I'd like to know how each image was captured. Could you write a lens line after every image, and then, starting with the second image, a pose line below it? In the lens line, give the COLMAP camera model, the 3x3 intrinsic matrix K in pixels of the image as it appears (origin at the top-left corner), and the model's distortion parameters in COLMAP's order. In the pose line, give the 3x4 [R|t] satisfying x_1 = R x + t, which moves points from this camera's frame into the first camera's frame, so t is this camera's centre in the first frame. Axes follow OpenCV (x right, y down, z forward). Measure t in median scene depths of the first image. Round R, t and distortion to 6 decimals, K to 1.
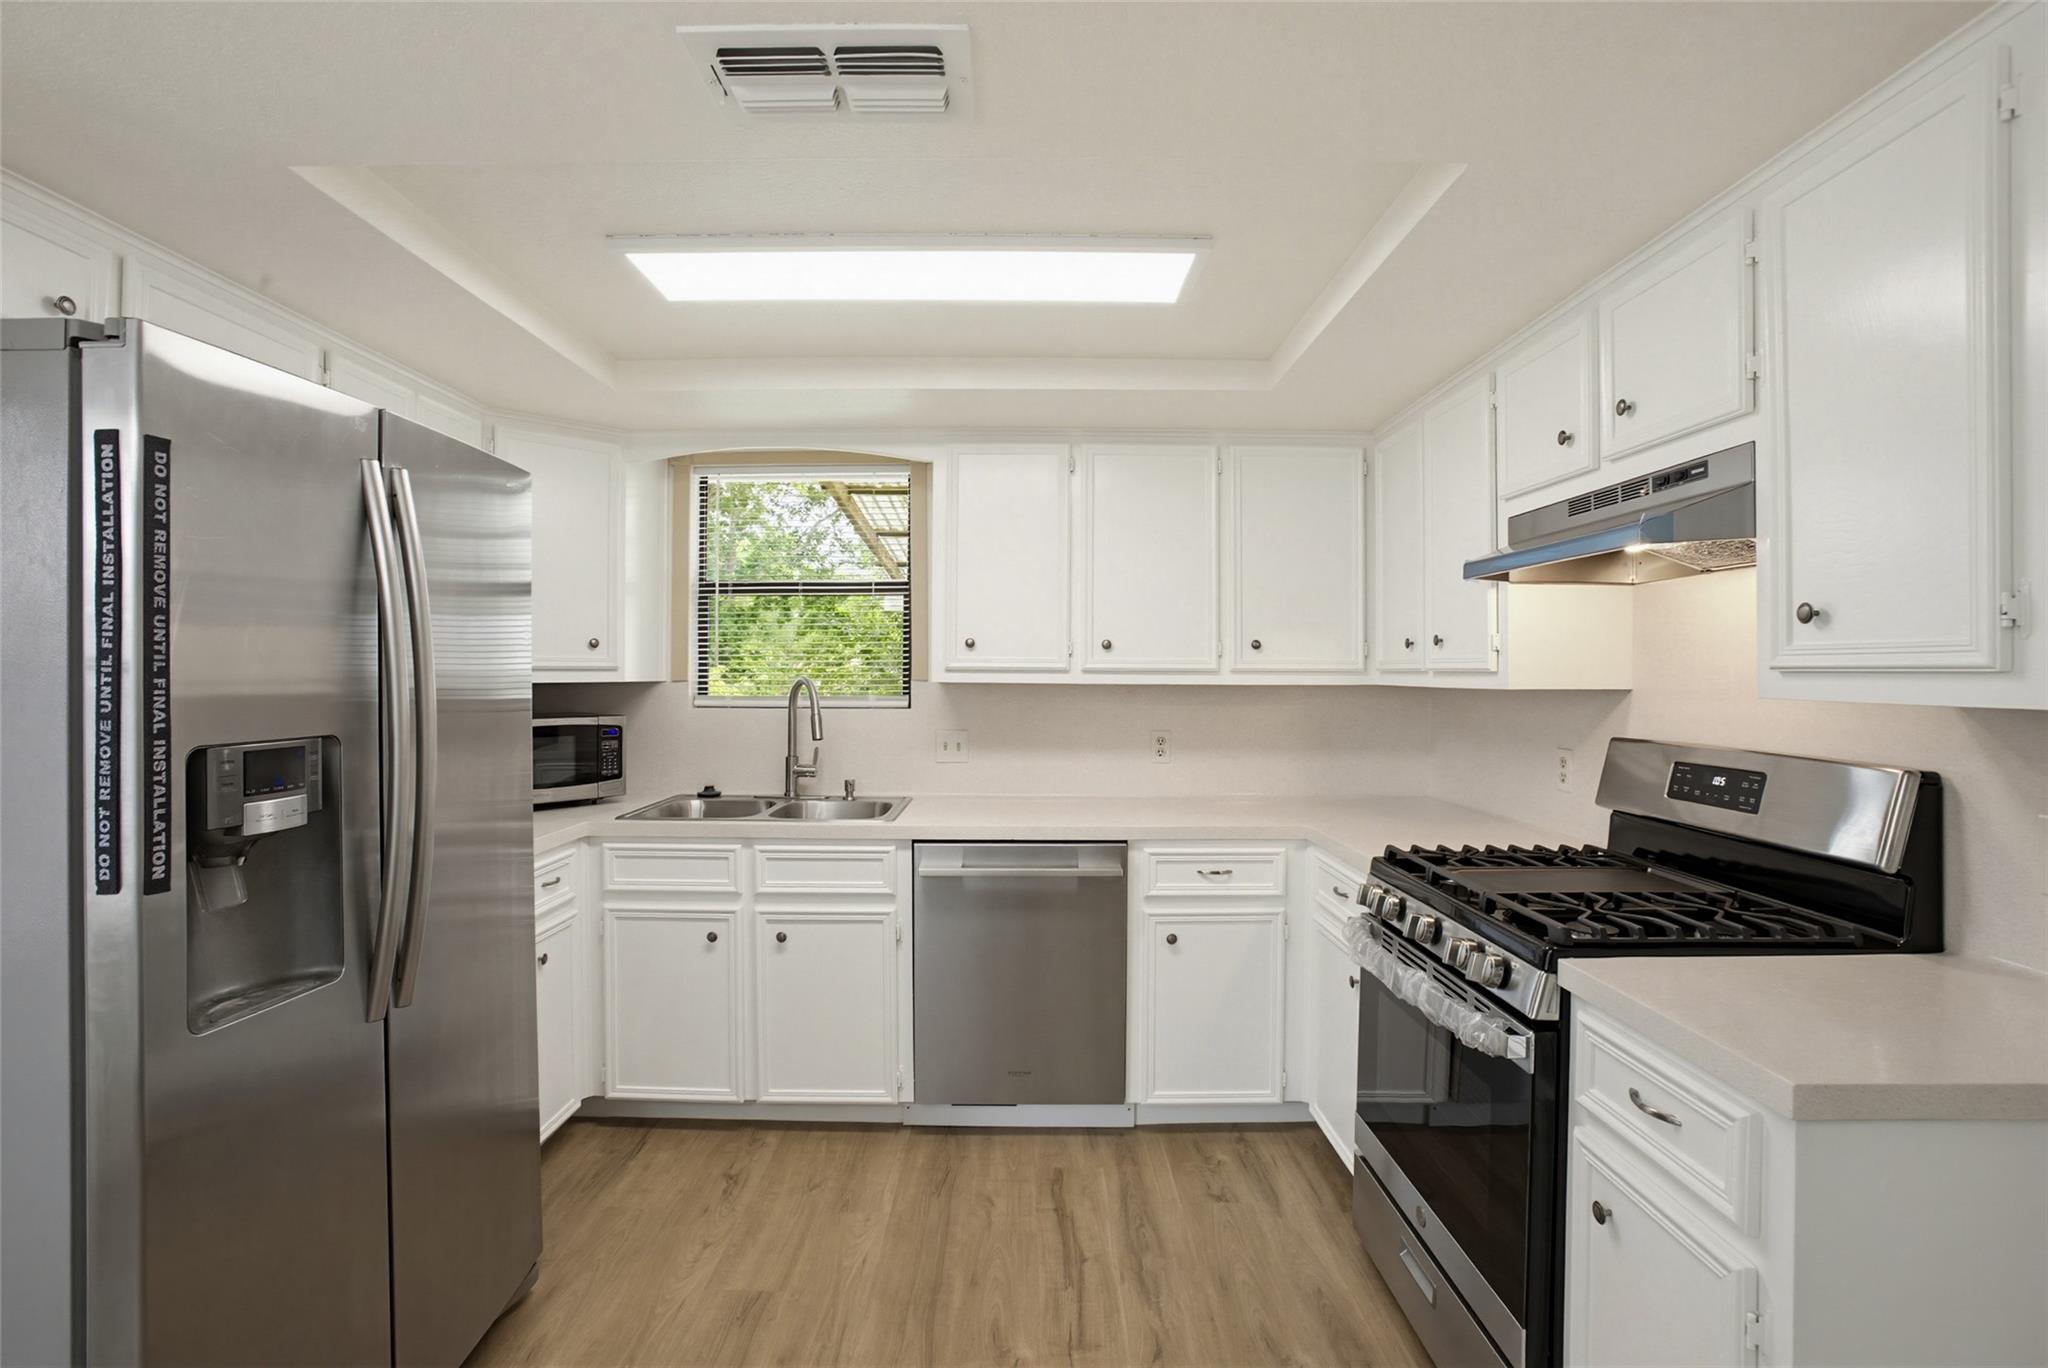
lens RADIAL K [[958.5, 0, 1021.8], [0, 958.5, 664.2], [0, 0, 1]] dist [-0.082945, 0.036555]
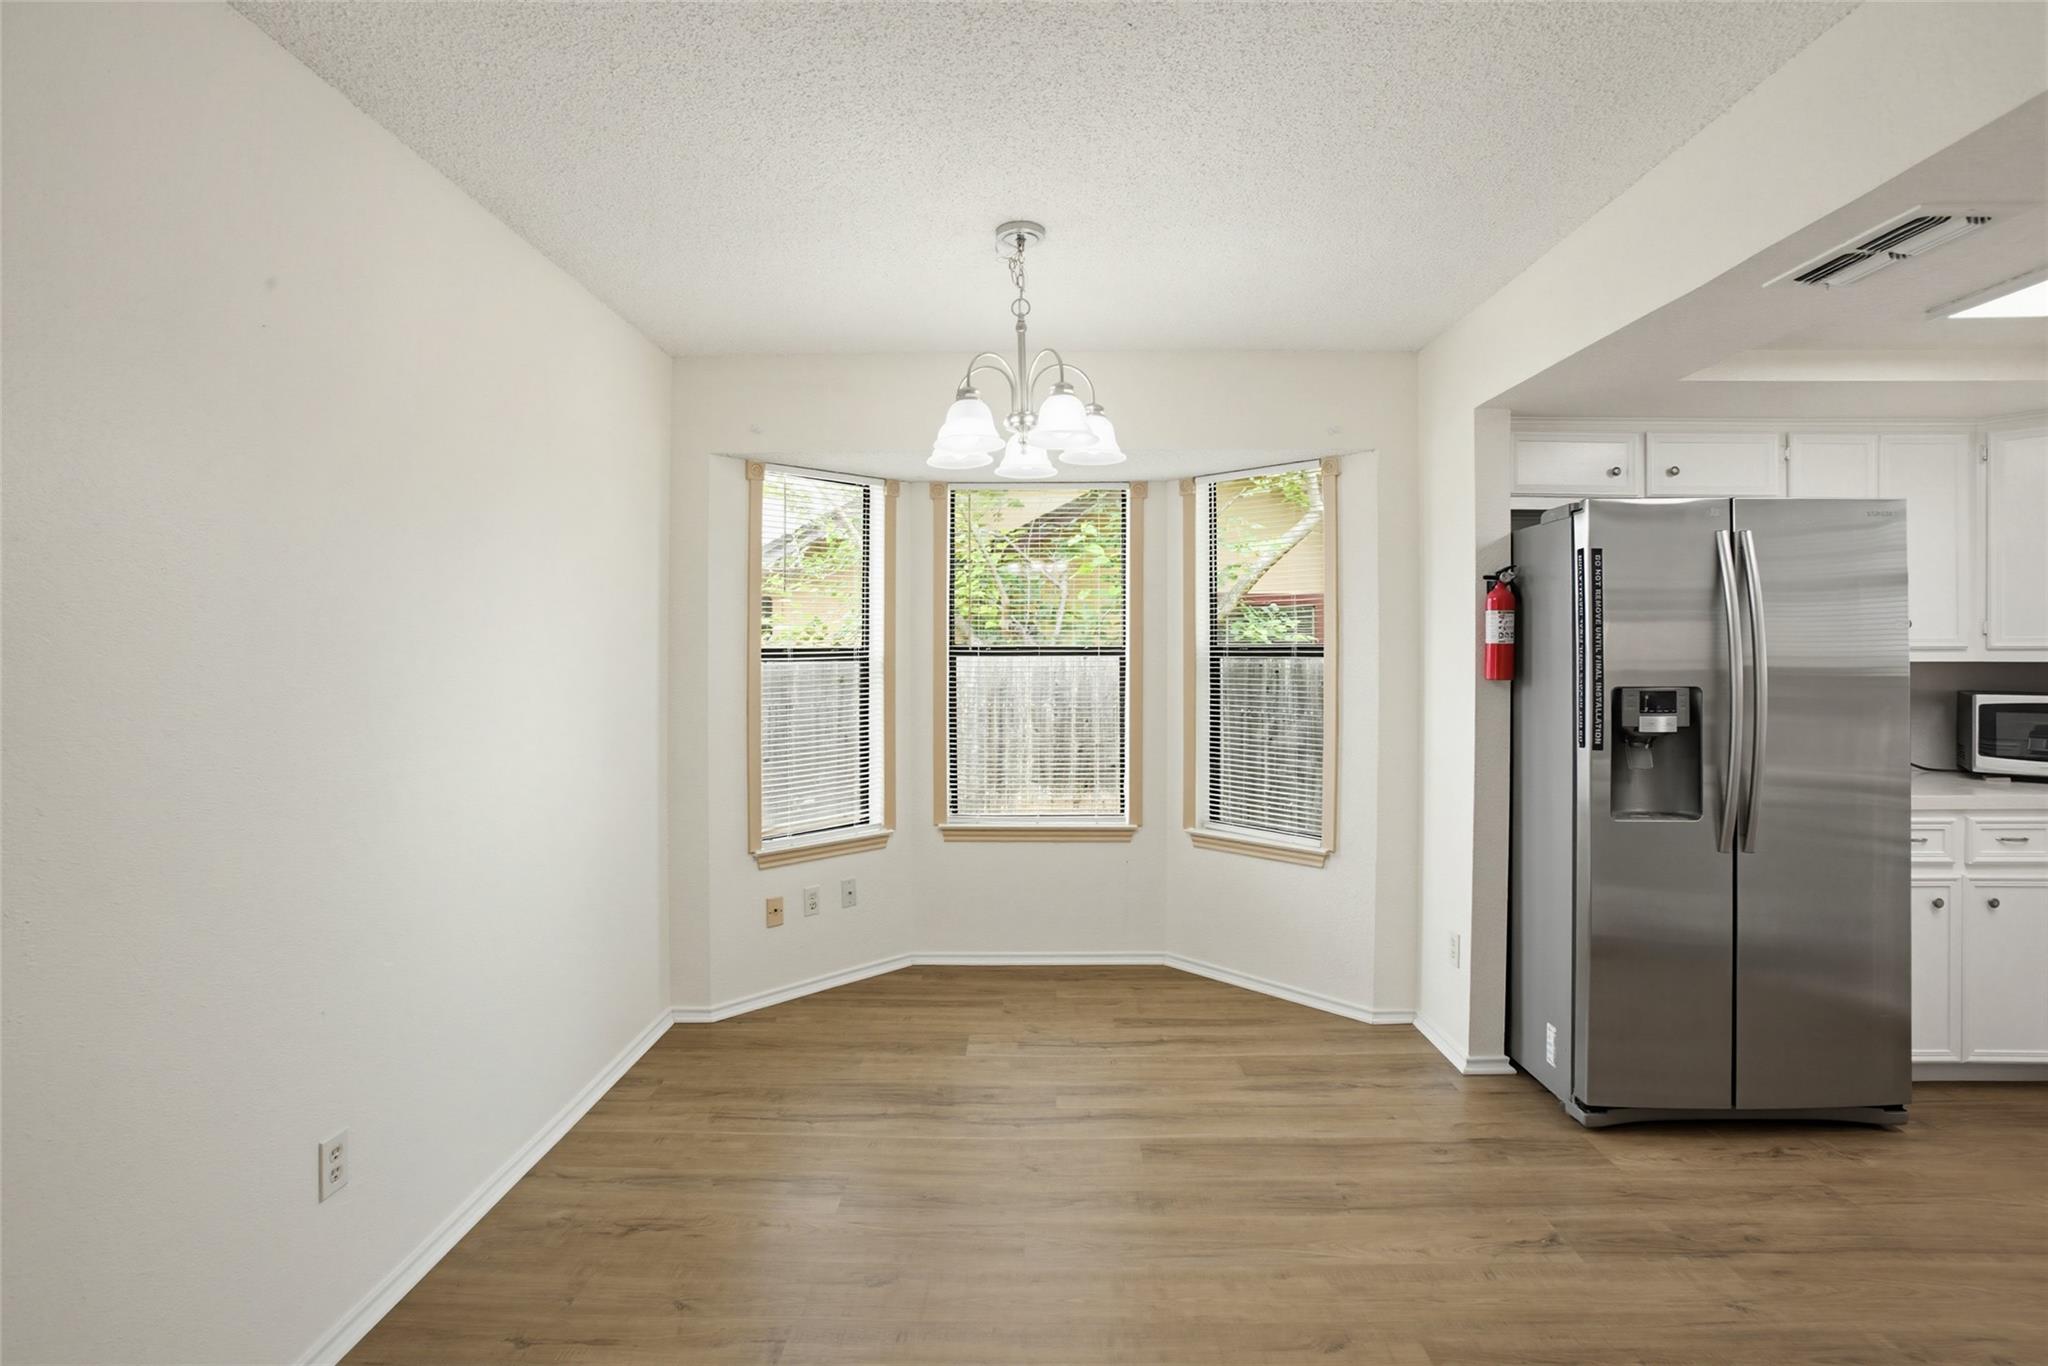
lens RADIAL K [[958.5, 0, 1021.8], [0, 958.5, 663.2], [0, 0, 1]] dist [-0.082945, 0.036555]
pose [[-0.010160, 0.008996, -0.999908, 0.571382], [0.010537, 0.999905, 0.008889, -0.000149], [0.999893, -0.010445, -0.010254, -0.164844]]
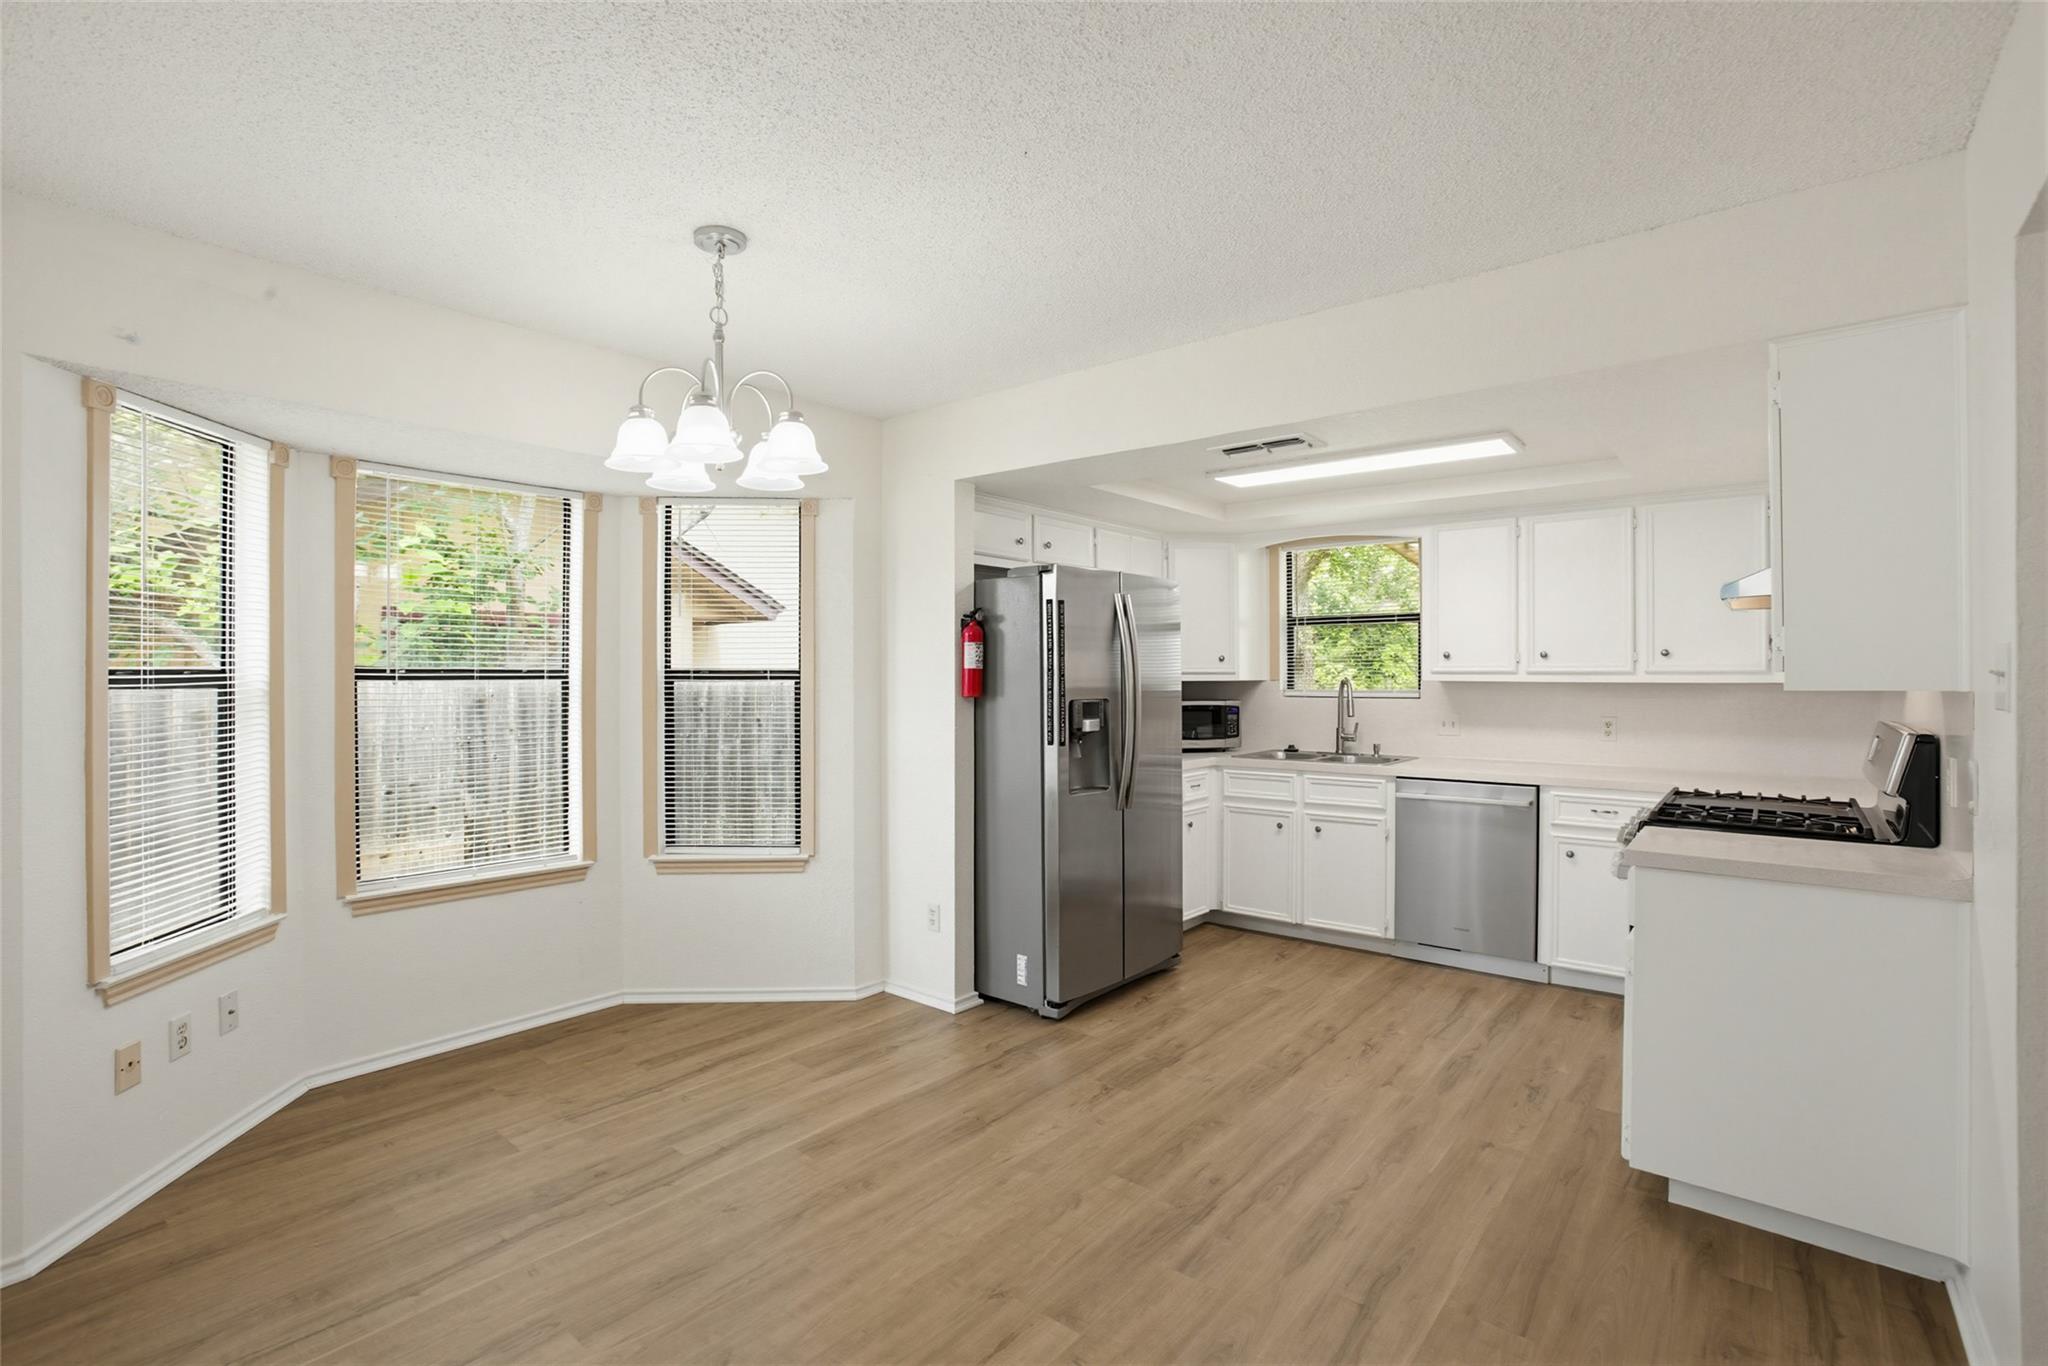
lens RADIAL K [[951.0, 0, 1027.1], [0, 951.0, 686.4], [0, 0, 1]] dist [-0.083044, 0.036878]
pose [[0.776763, 0.004991, -0.629773, 0.420828], [0.008496, 0.999795, 0.018402, -0.005869], [0.629735, -0.019645, 0.776561, -0.666858]]
